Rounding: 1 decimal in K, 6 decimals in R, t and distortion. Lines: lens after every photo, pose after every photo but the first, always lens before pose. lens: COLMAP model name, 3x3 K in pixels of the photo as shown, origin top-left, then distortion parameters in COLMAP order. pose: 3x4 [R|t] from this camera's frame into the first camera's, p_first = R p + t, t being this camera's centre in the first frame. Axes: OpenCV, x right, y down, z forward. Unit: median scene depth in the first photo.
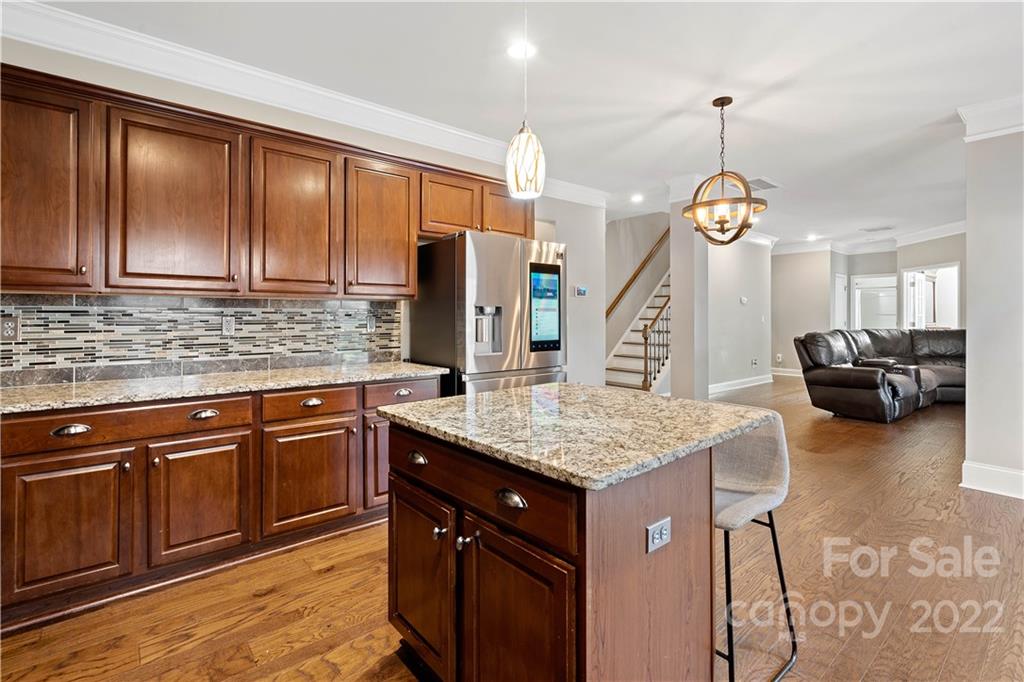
lens RADIAL K [[481.4, 0, 499.4], [0, 481.4, 317.3], [0, 0, 1]] dist [0.000390, 0.000174]
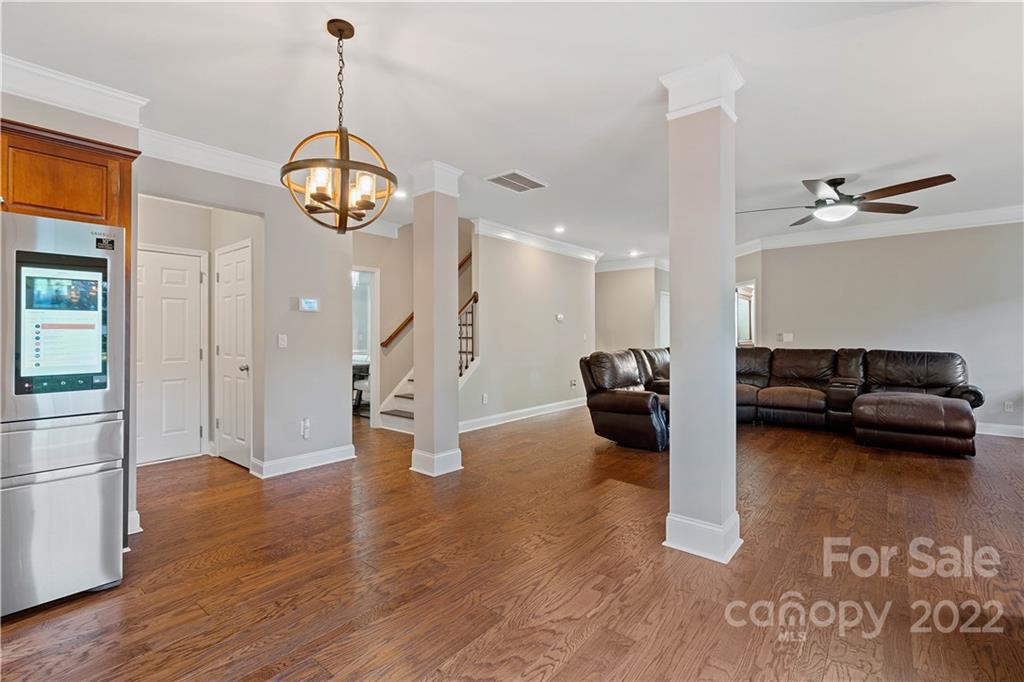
lens RADIAL K [[474.4, 0, 511.6], [0, 474.4, 333.6], [0, 0, 1]] dist [0.016753, 0.000008]
pose [[0.981192, -0.003687, 0.192998, 0.323742], [0.004748, 0.999976, -0.005037, -0.000120], [-0.192975, 0.005858, 0.981186, 0.155020]]
